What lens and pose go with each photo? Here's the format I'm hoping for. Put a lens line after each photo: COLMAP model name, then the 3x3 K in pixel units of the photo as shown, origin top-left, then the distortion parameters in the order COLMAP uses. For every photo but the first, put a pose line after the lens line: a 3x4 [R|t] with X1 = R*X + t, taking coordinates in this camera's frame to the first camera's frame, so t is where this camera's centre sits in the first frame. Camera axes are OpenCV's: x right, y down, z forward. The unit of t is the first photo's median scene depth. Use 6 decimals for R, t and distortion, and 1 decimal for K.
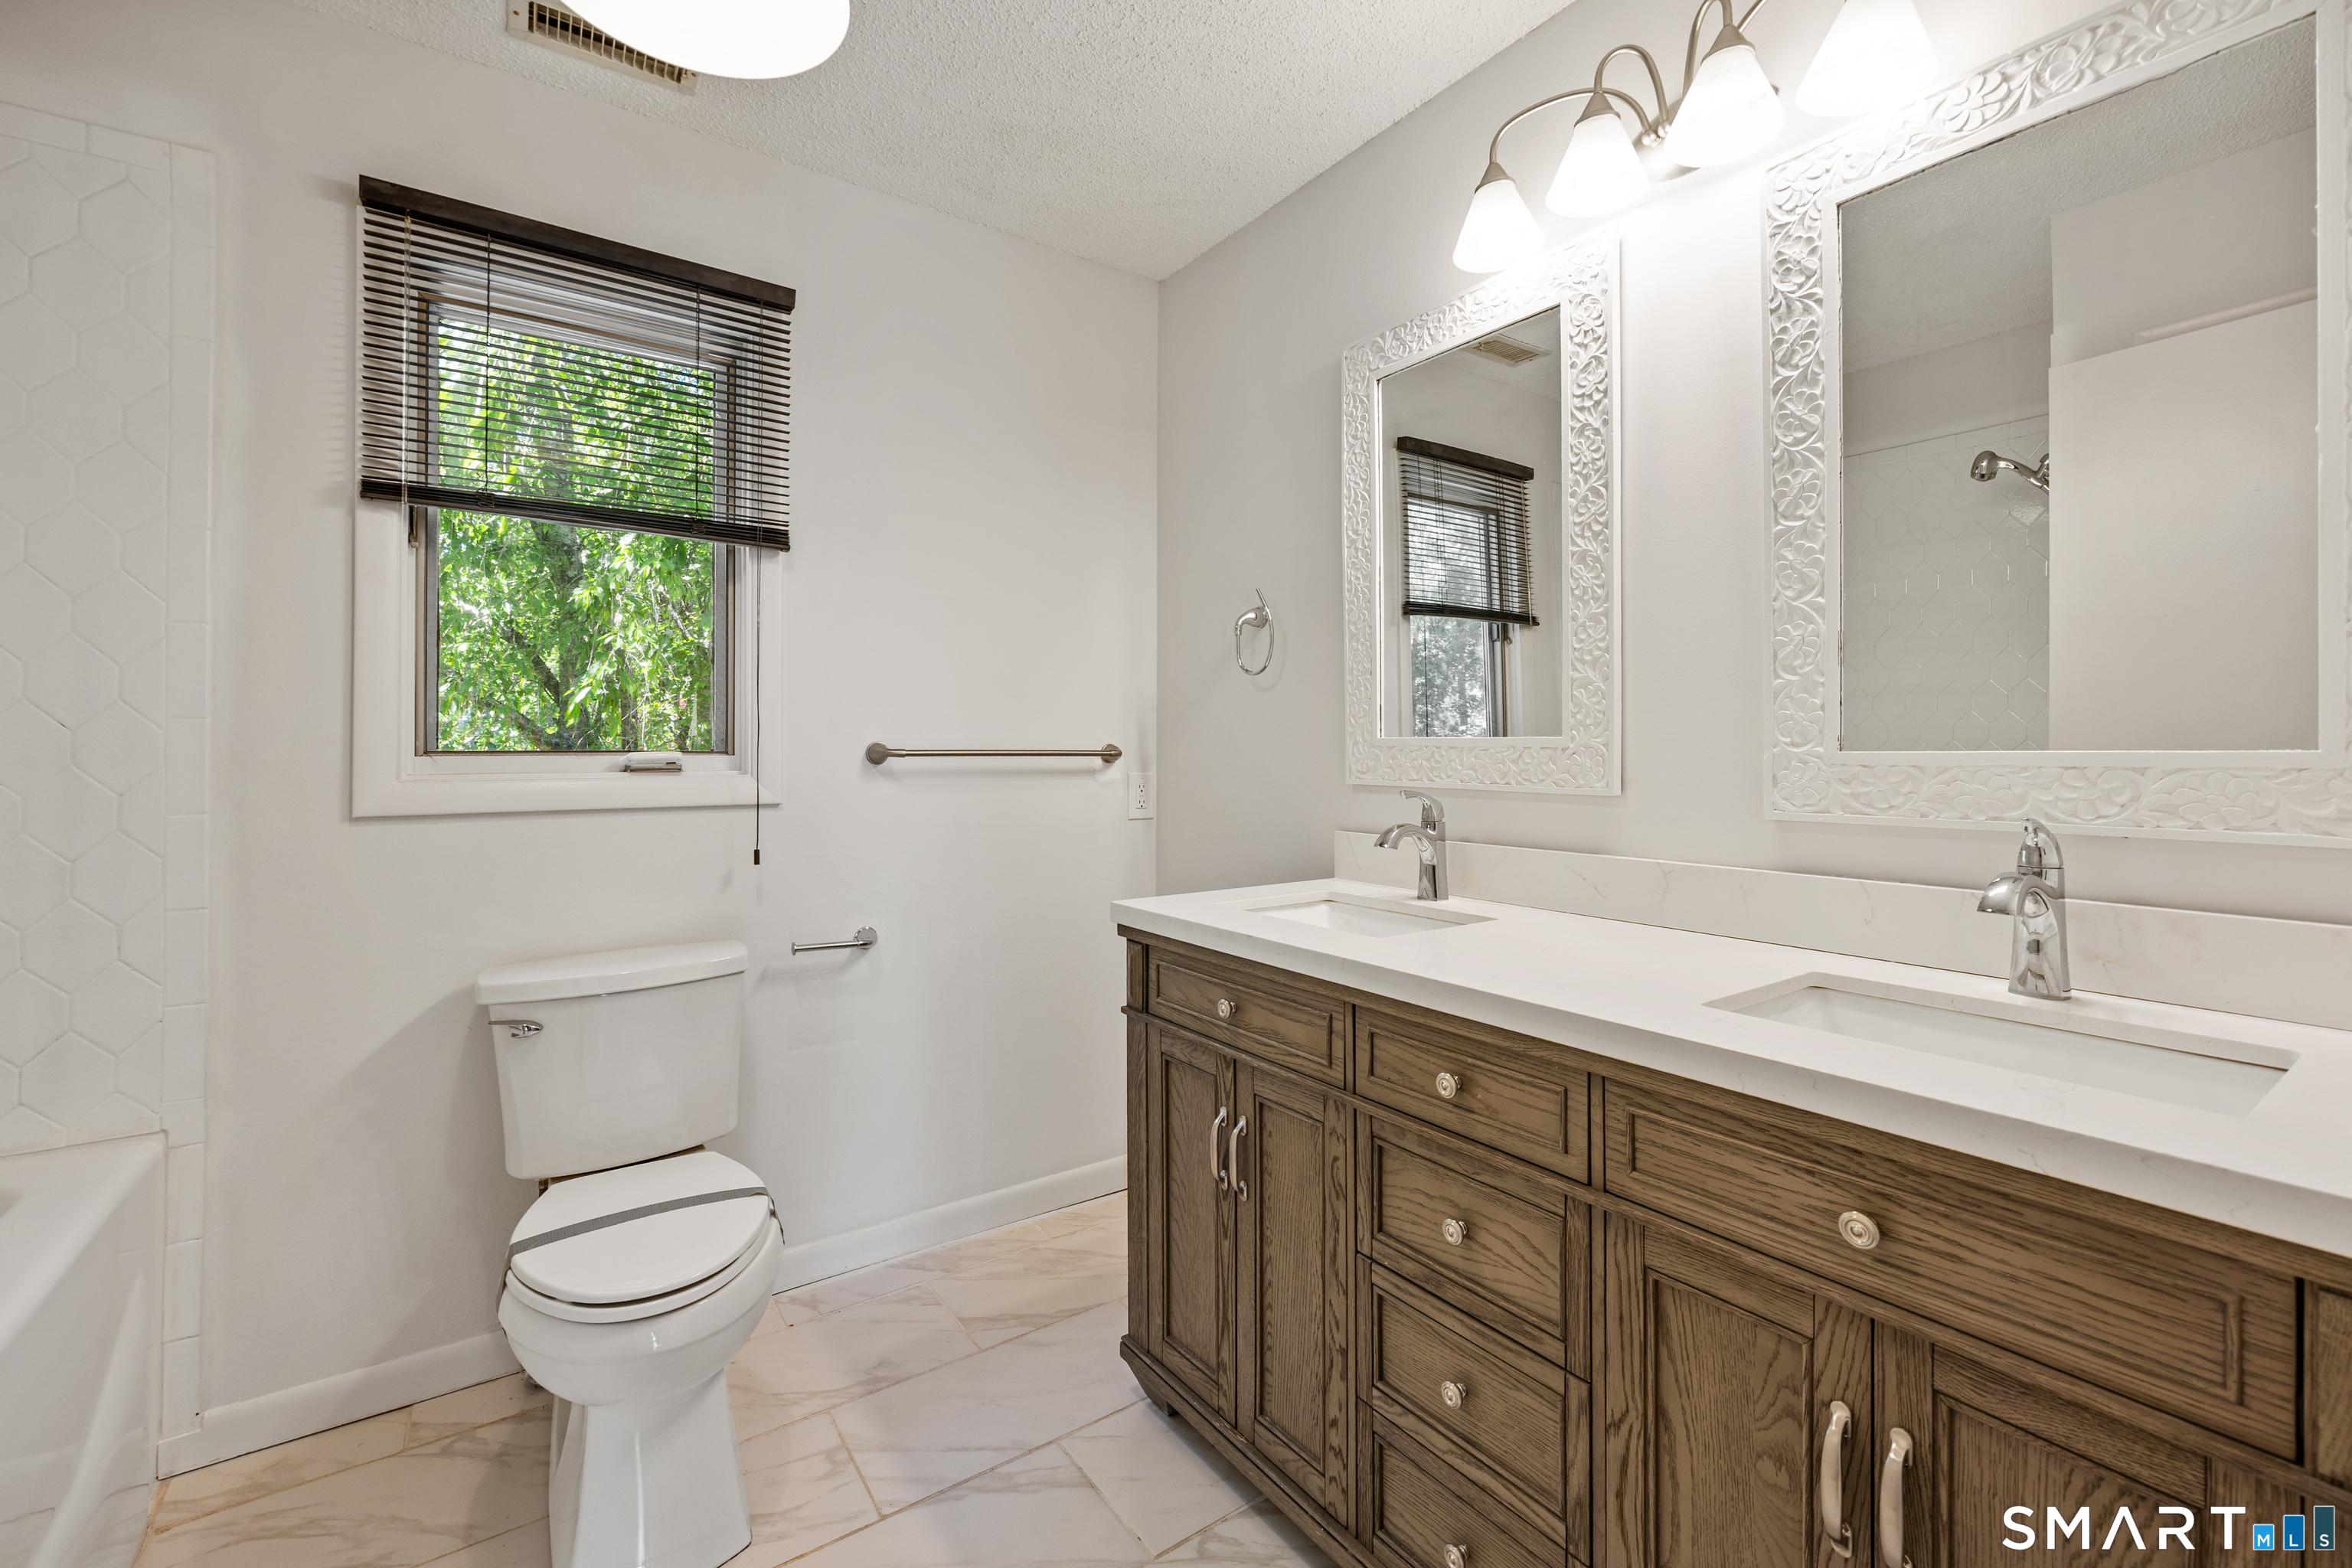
lens RADIAL K [[938.9, 0, 1174.4], [0, 938.9, 761.9], [0, 0, 1]] dist [0.002002, 0.000222]
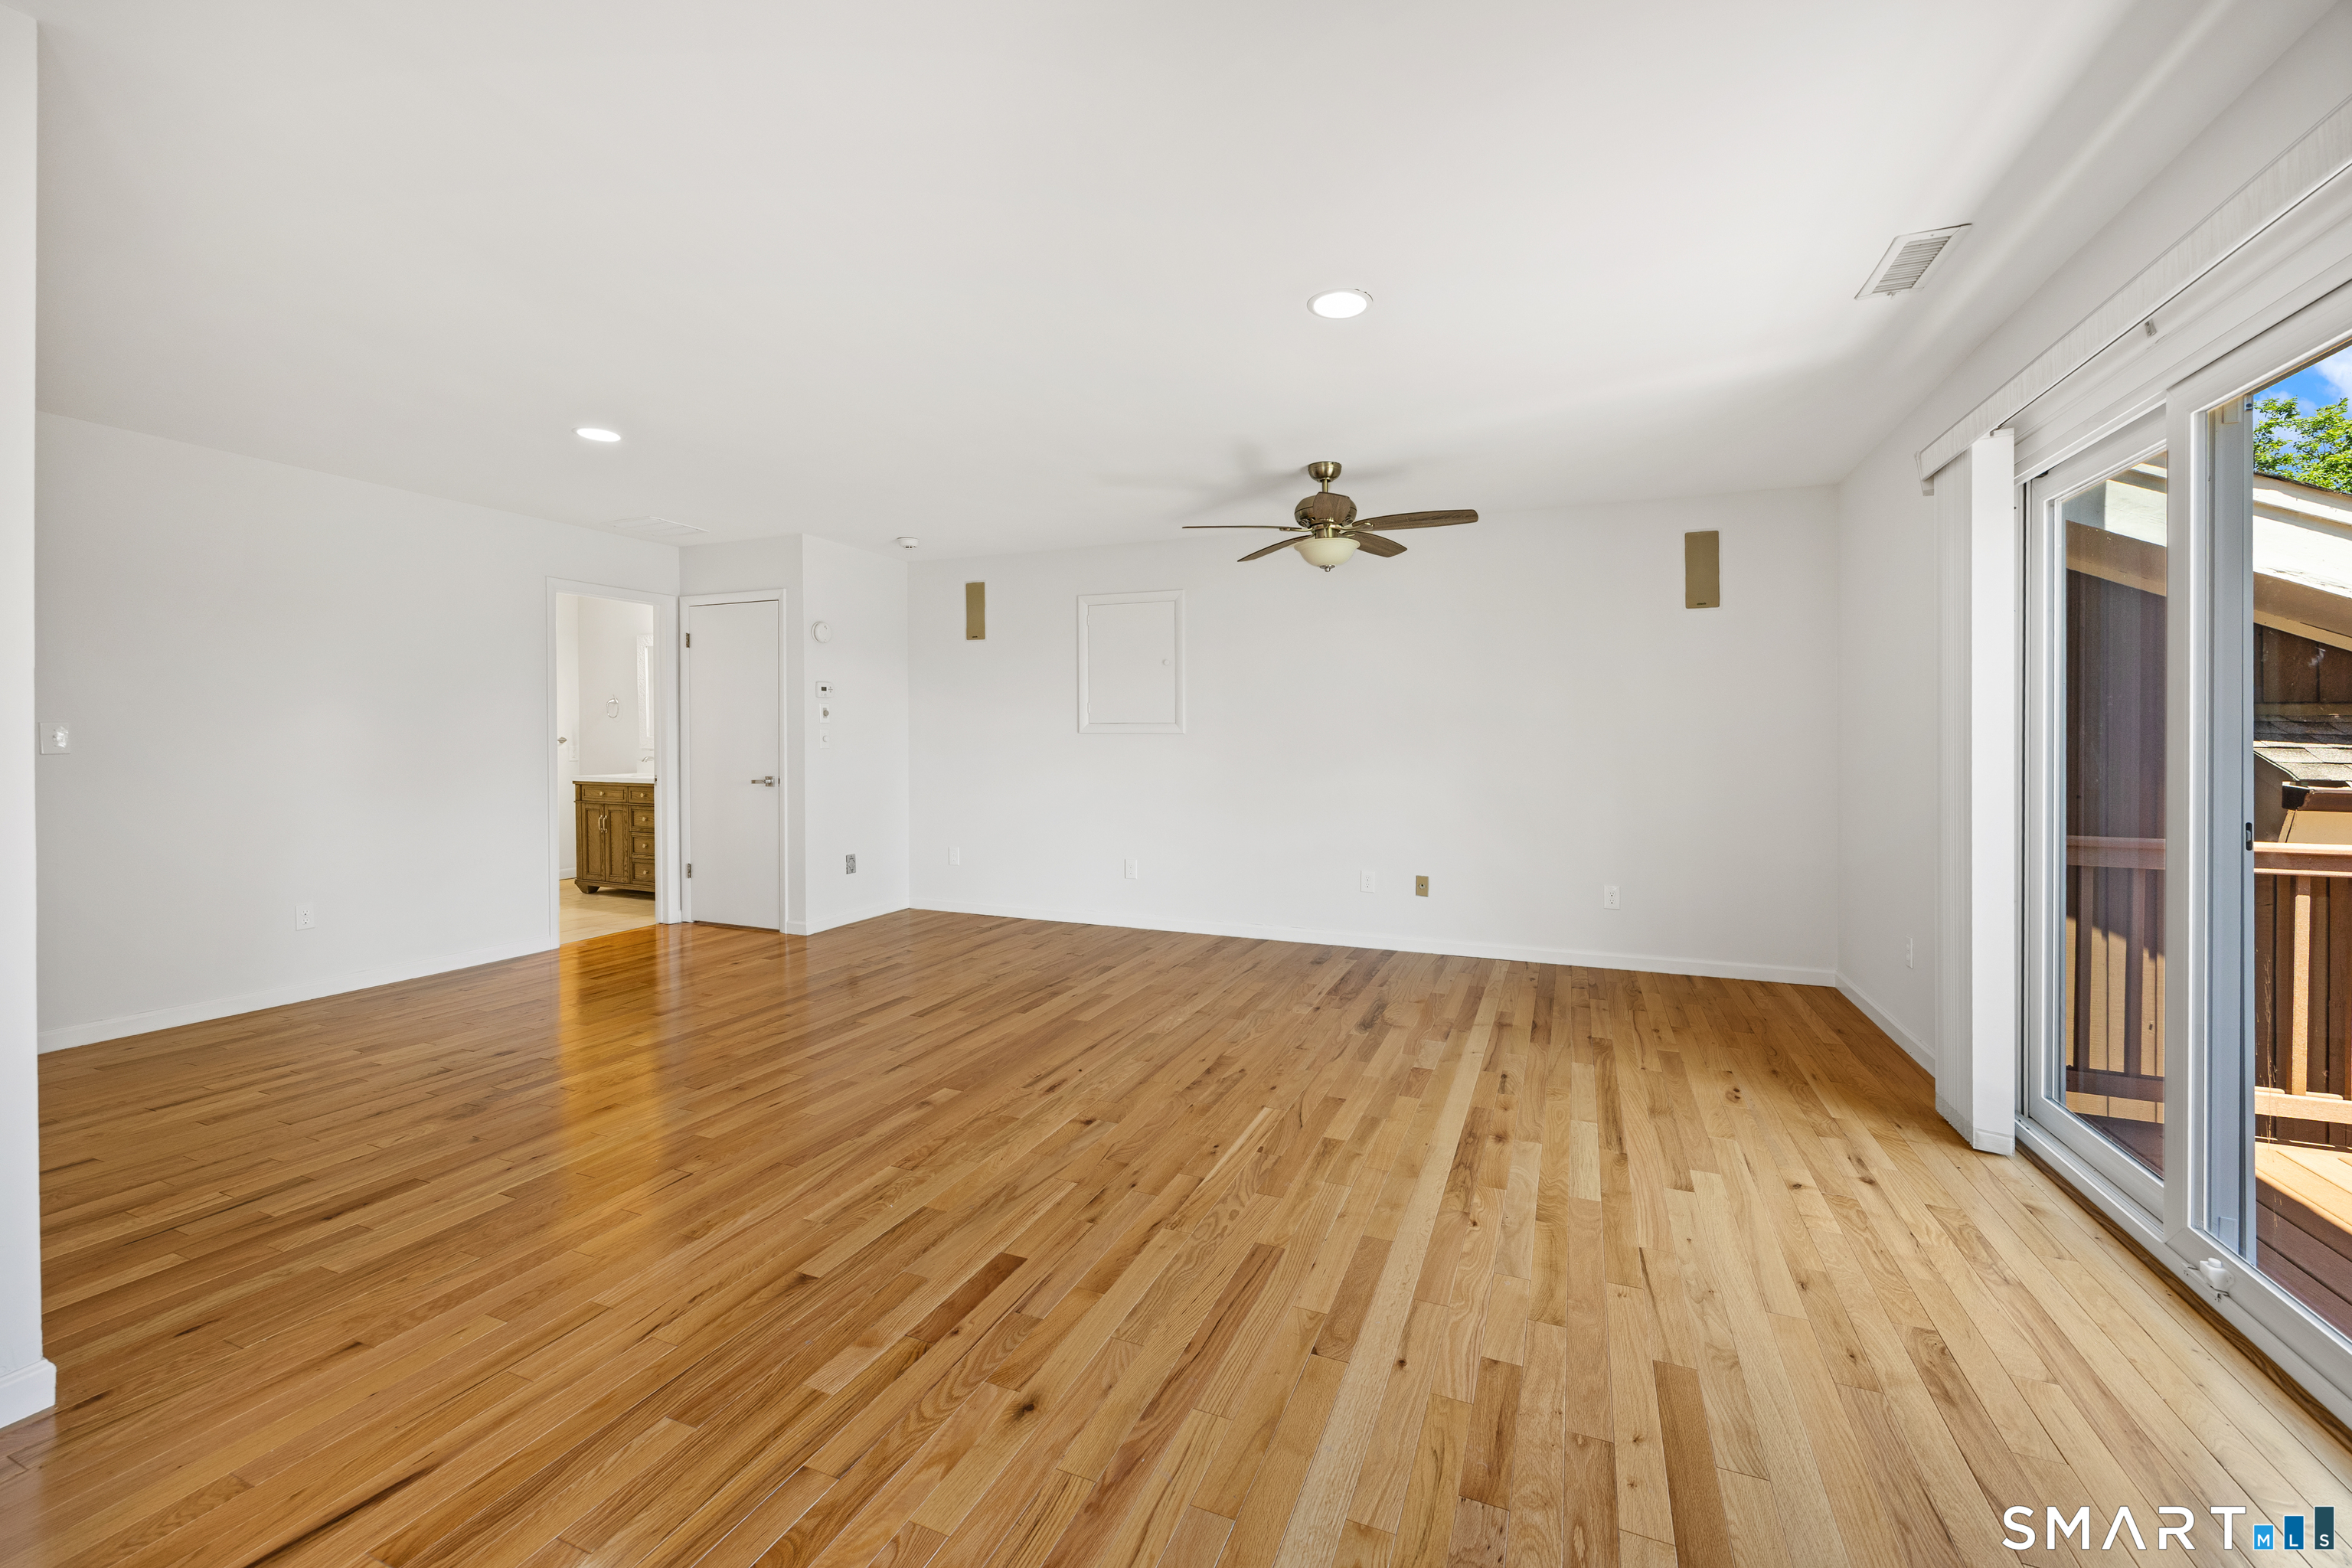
lens RADIAL K [[938.9, 0, 1178.3], [0, 938.9, 763.8], [0, 0, 1]] dist [0.002002, 0.000222]
pose [[0.849995, -0.013606, 0.526615, 0.032289], [0.005906, 0.999850, 0.016299, 0.050115], [-0.526757, -0.010744, 0.849948, -4.260249]]
